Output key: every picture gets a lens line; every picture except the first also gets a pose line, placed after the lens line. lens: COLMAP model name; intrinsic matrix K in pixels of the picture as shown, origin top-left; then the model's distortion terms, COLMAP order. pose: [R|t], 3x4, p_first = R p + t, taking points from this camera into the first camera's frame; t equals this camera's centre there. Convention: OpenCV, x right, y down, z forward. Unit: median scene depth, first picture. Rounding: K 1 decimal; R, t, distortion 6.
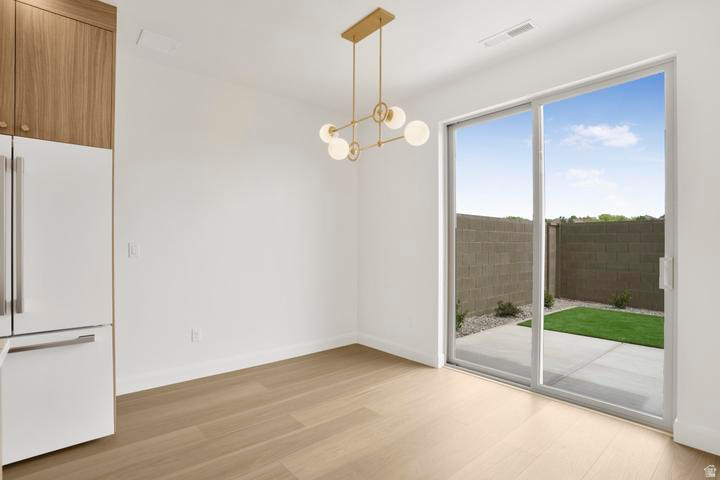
lens RADIAL K [[362.6, 0, 360.0], [0, 362.6, 240.0], [0, 0, 1]] dist [-0.031889, 0.000752]
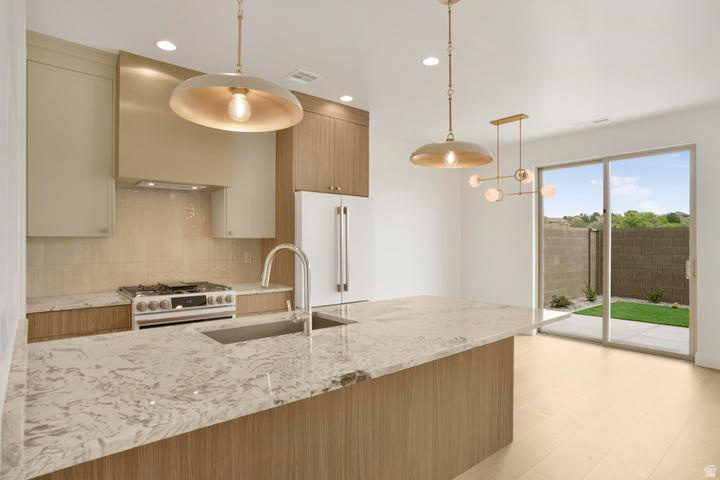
lens RADIAL K [[399.3, 0, 360.0], [0, 399.3, 240.0], [0, 0, 1]] dist [-0.004817, -0.001773]
pose [[0.999989, 0.001285, 0.004544, -0.269733], [-0.001305, 0.999990, 0.004354, -0.020792], [-0.004538, -0.004360, 0.999980, -0.332405]]
